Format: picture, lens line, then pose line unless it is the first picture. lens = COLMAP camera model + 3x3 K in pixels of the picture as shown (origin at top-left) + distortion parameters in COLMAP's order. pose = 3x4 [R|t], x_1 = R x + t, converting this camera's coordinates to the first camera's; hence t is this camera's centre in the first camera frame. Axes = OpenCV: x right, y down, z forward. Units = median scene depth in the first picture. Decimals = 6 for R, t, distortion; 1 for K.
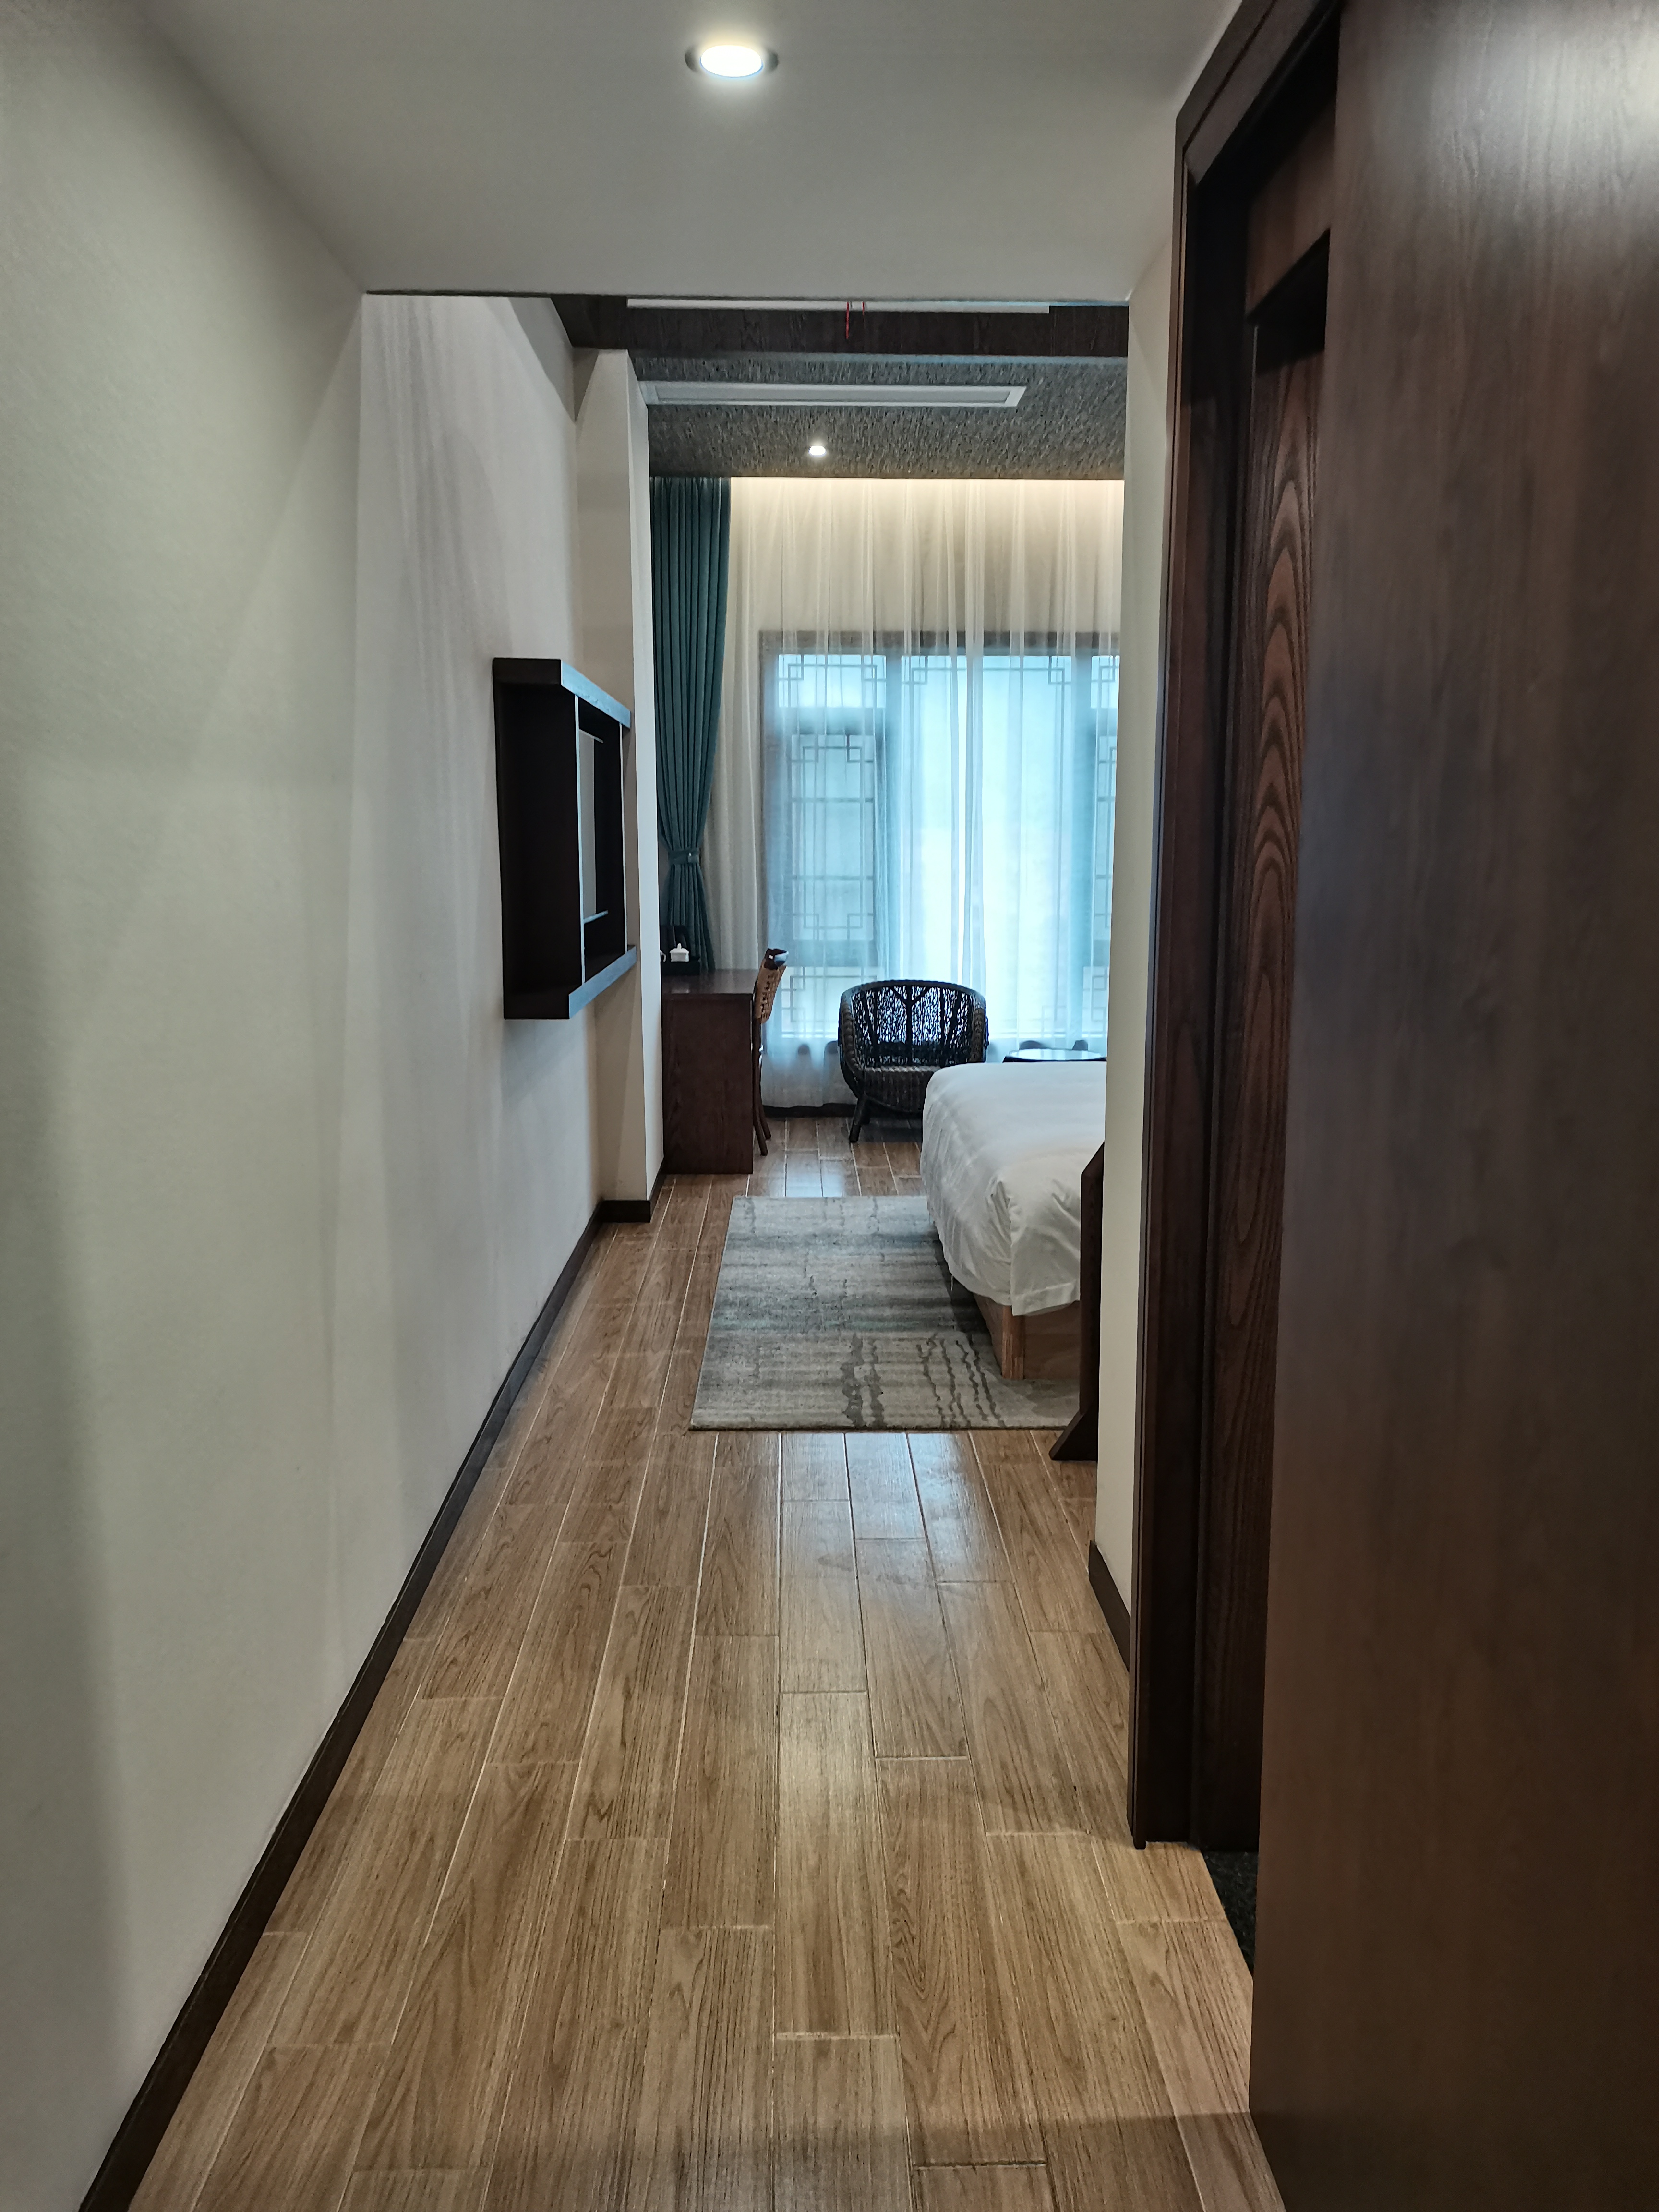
lens RADIAL K [[1649.3, 0, 866.2], [0, 1649.3, 1149.5], [0, 0, 1]] dist [0.069085, -0.089177]
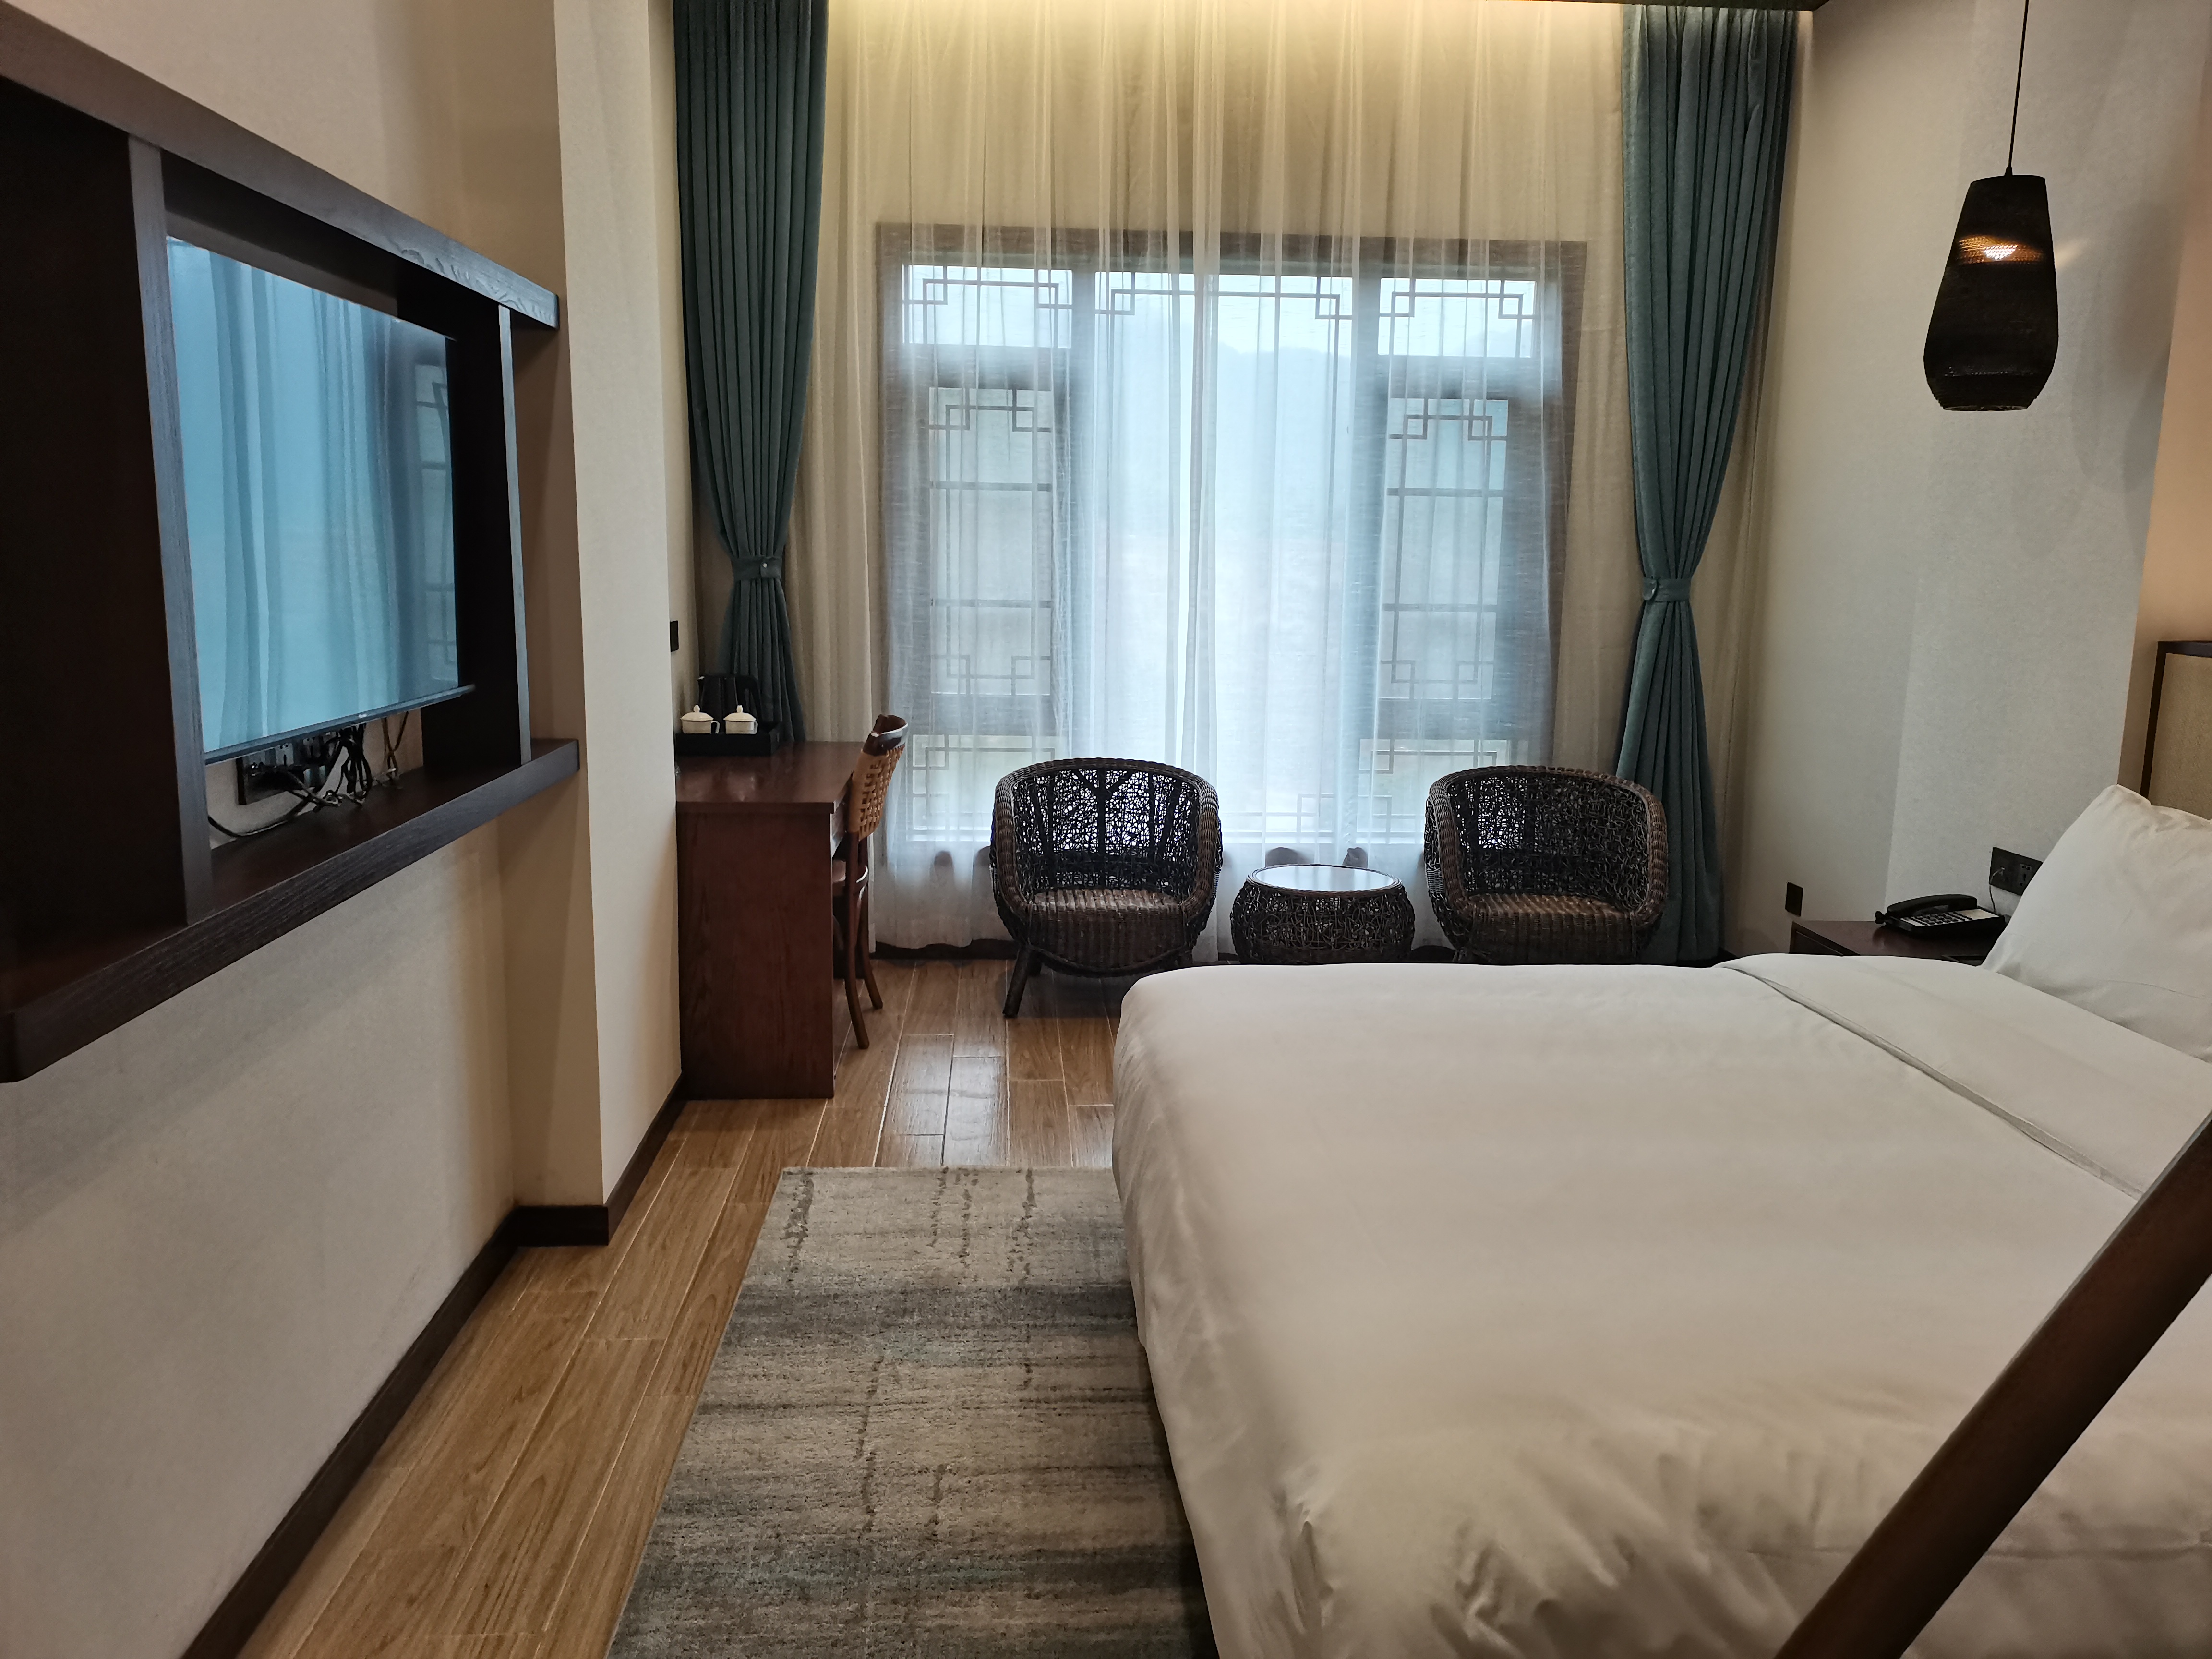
lens RADIAL K [[1649.3, 0, 1106.0], [0, 1649.3, 829.5], [0, 0, 1]] dist [0.069085, -0.089177]
pose [[0.999753, 0.011532, 0.019020, 0.015516], [-0.011242, 0.999820, -0.015296, -0.065167], [-0.019193, 0.015079, 0.999702, 0.343276]]
